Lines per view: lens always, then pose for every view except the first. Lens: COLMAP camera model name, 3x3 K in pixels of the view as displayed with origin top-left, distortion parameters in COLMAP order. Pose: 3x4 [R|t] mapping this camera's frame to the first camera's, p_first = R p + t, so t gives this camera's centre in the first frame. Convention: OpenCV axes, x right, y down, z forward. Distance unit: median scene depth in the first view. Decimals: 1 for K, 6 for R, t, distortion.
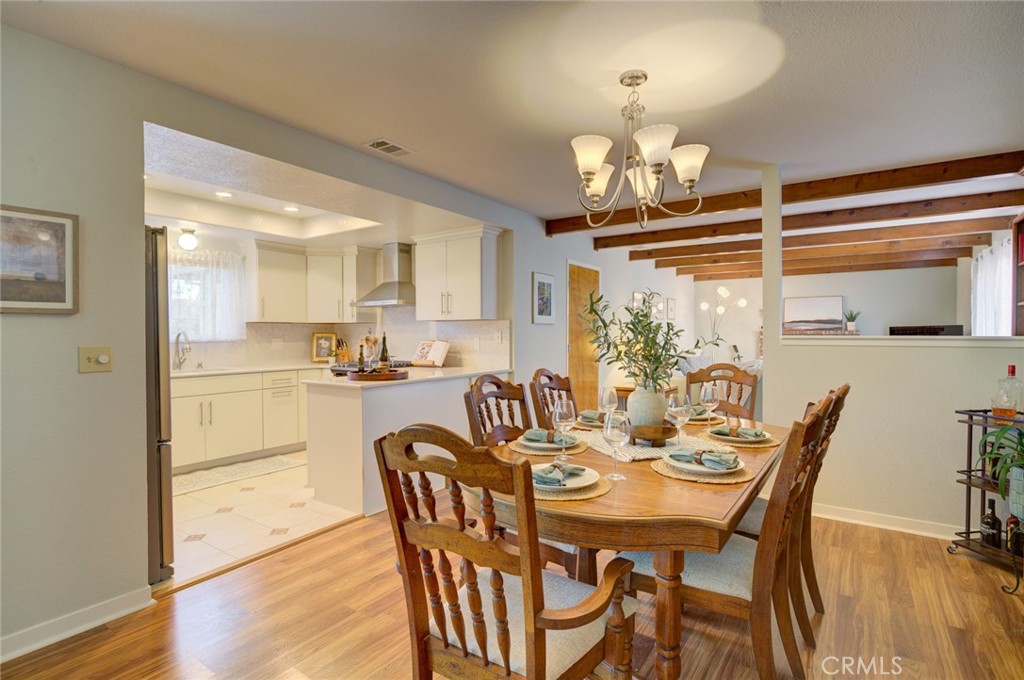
lens RADIAL K [[505.1, 0, 512.3], [0, 505.1, 338.3], [0, 0, 1]] dist [-0.018386, 0.006147]
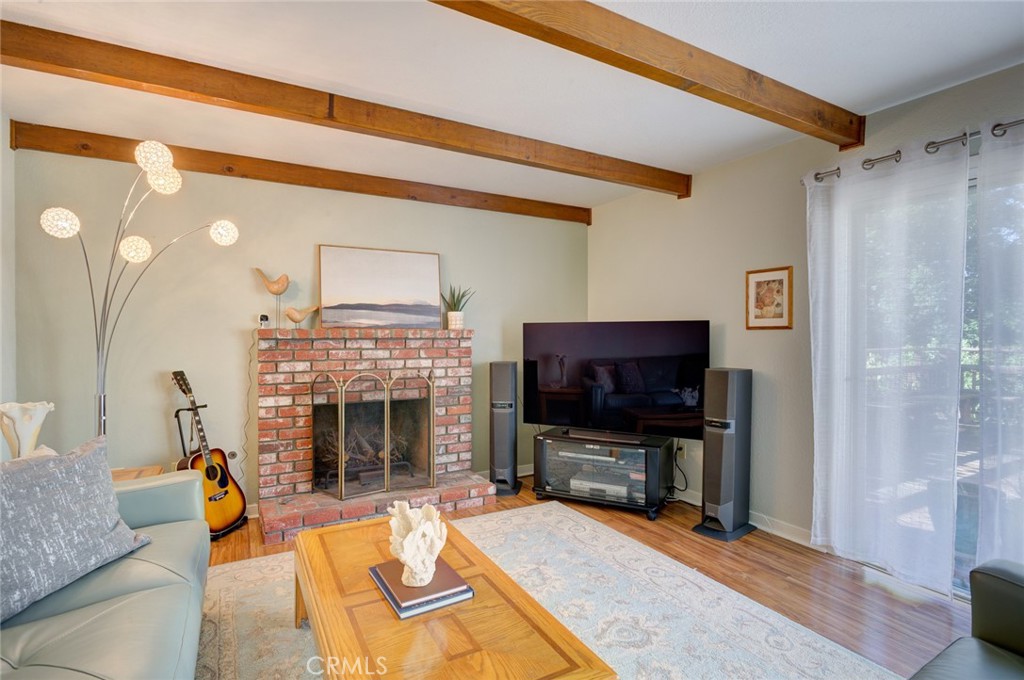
lens RADIAL K [[505.1, 0, 511.5], [0, 505.1, 340.5], [0, 0, 1]] dist [-0.018386, 0.006147]
pose [[0.442759, -0.006265, 0.896619, 0.450047], [0.004432, 0.999979, 0.004798, -0.012342], [-0.896630, 0.001849, 0.442778, 1.209726]]
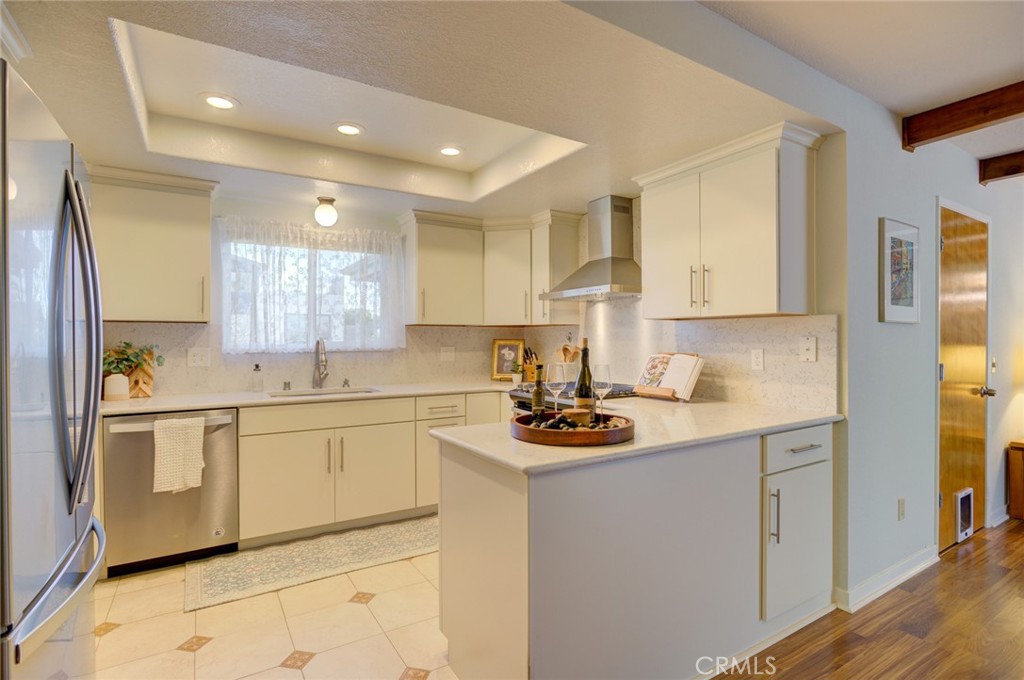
lens RADIAL K [[505.1, 0, 510.9], [0, 505.1, 338.9], [0, 0, 1]] dist [-0.018386, 0.006147]
pose [[0.914807, 0.001687, -0.403888, -0.090144], [-0.005739, 0.999945, -0.008822, -0.005609], [0.403851, 0.010388, 0.914766, 0.389270]]
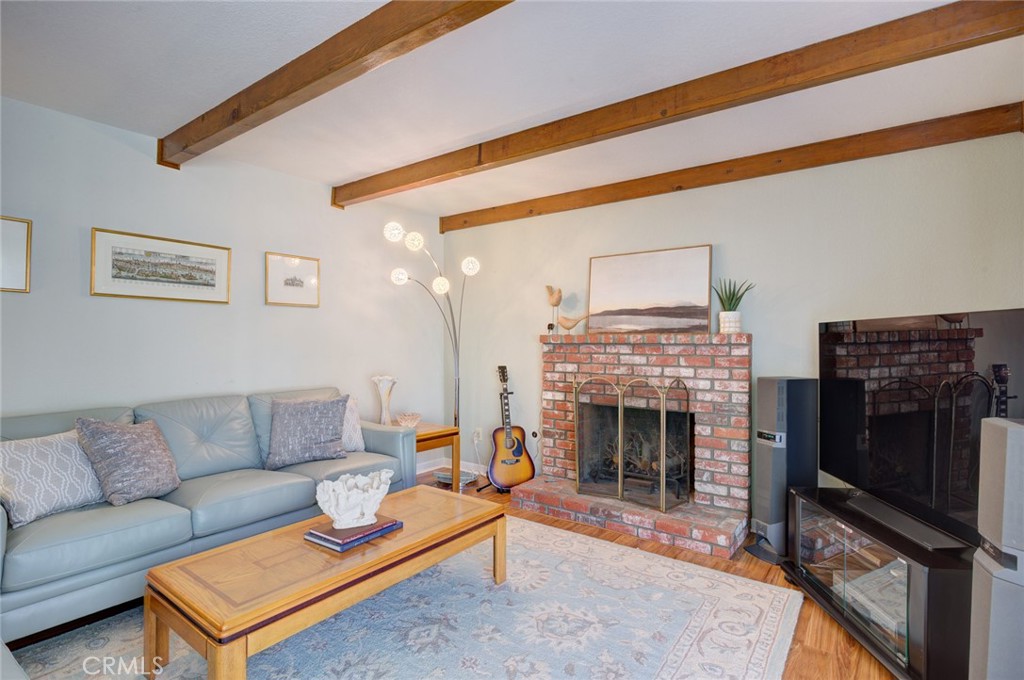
lens RADIAL K [[502.3, 0, 512.1], [0, 502.3, 339.8], [0, 0, 1]] dist [-0.012784, 0.001197]
pose [[0.999056, 0.005530, -0.043086, 0.857190], [-0.005961, 0.999933, -0.009879, -0.010221], [0.043029, 0.010127, 0.999023, 0.997732]]
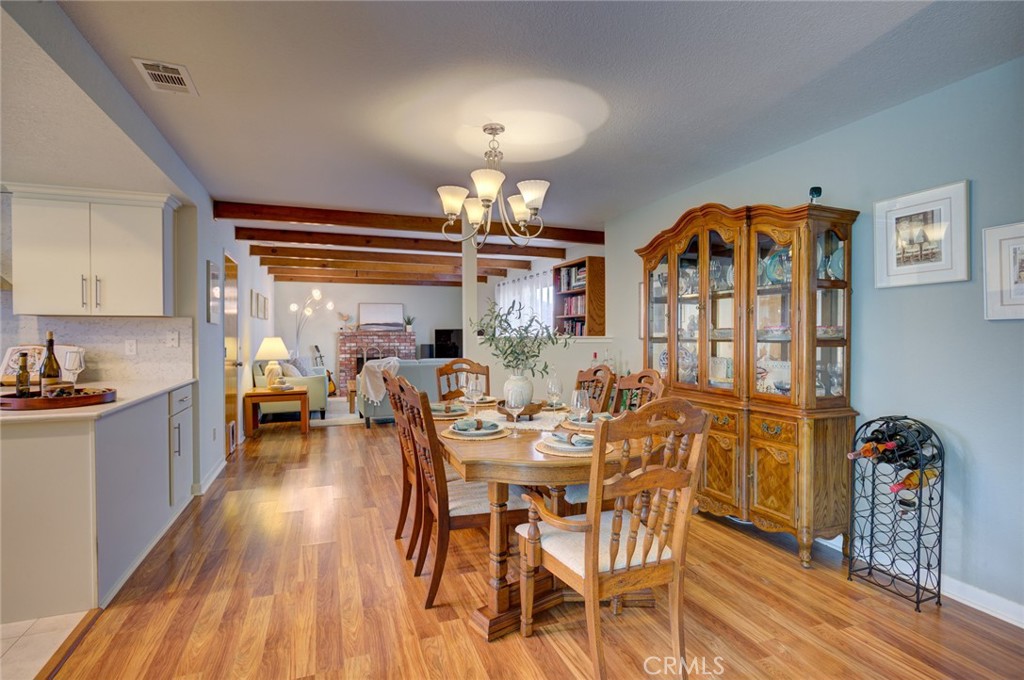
lens RADIAL K [[505.1, 0, 510.6], [0, 505.1, 340.1], [0, 0, 1]] dist [-0.018386, 0.006147]
pose [[0.575705, -0.006667, 0.817630, -0.335967], [0.003999, 0.999978, 0.005338, -0.002584], [-0.817648, 0.000196, 0.575719, 0.113768]]
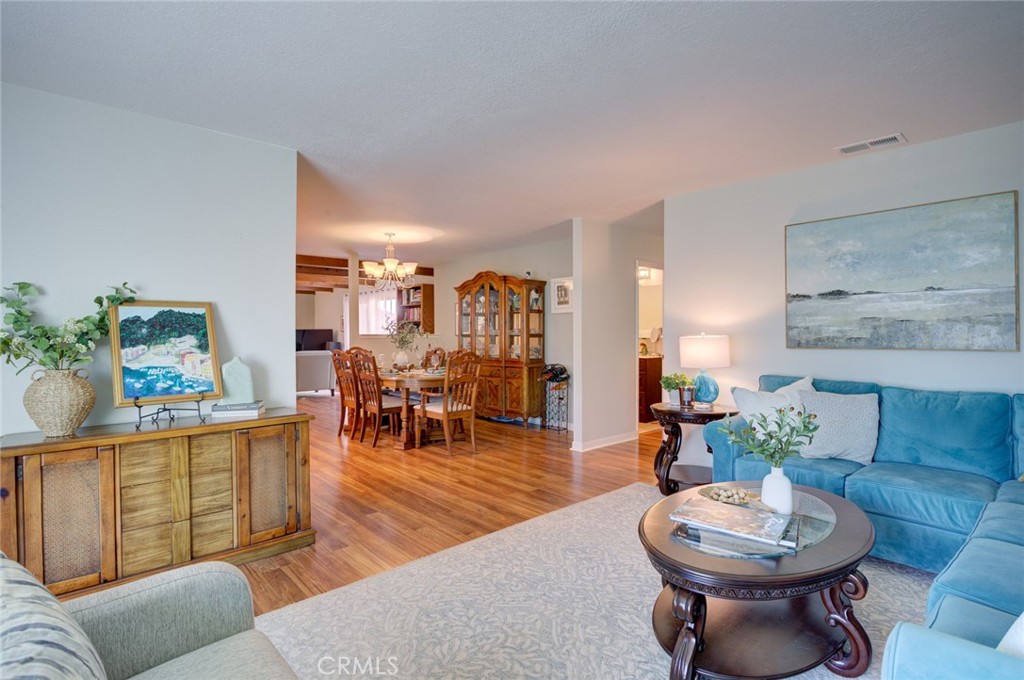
lens RADIAL K [[502.3, 0, 508.8], [0, 502.3, 339.4], [0, 0, 1]] dist [-0.012784, 0.001197]
pose [[0.239303, -0.009575, 0.970898, -0.974403], [0.006188, 0.999946, 0.008337, 0.002163], [-0.970925, 0.004013, 0.239350, -0.101629]]
